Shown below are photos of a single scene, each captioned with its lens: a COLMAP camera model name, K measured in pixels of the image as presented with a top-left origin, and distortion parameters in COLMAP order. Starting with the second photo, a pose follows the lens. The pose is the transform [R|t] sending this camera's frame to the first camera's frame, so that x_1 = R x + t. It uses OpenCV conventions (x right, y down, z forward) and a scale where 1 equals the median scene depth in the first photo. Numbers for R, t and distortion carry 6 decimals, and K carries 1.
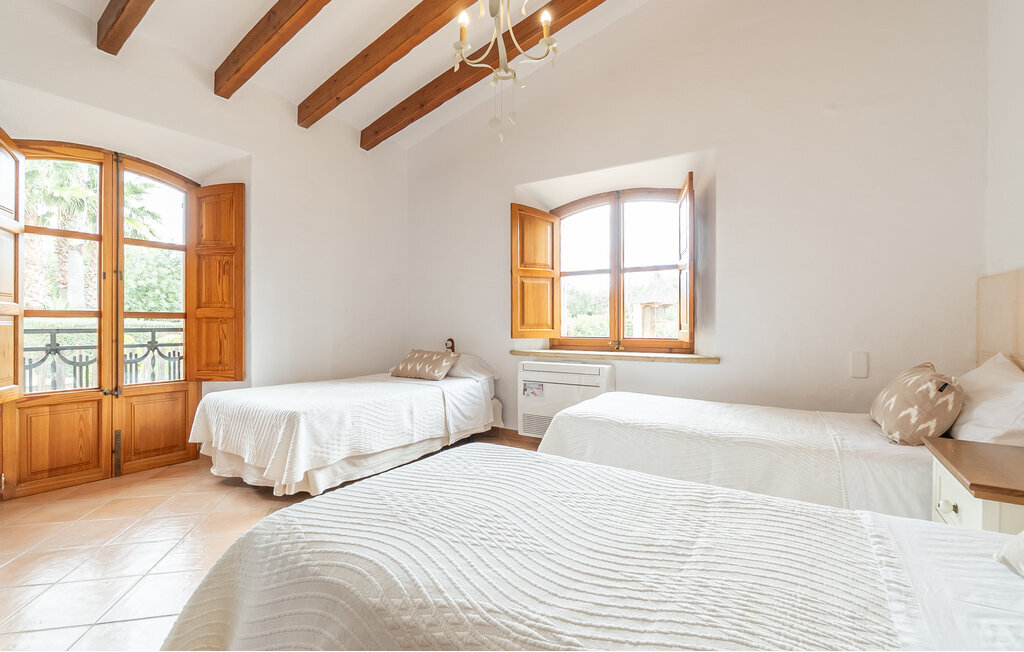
lens RADIAL K [[449.7, 0, 512.0], [0, 449.7, 326.0], [0, 0, 1]] dist [0.000277, 0.000004]
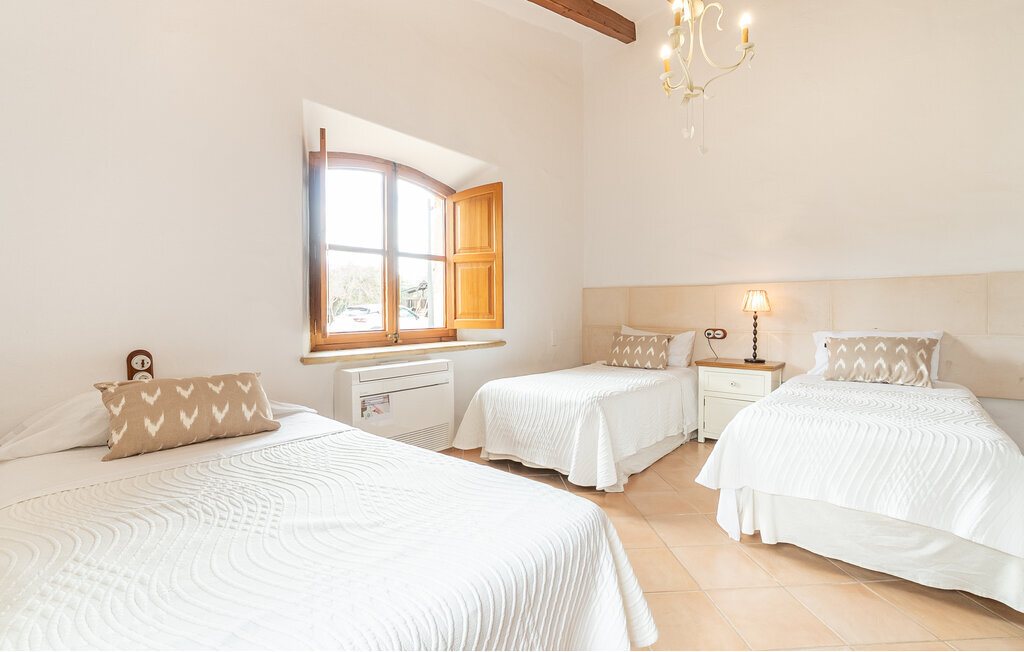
lens RADIAL K [[457.0, 0, 501.9], [0, 457.0, 319.7], [0, 0, 1]] dist [-0.002422, -0.000244]
pose [[0.160972, -0.020692, 0.986742, -0.621349], [0.008435, 0.999773, 0.019589, -0.009647], [-0.986923, 0.005170, 0.161110, 0.656932]]
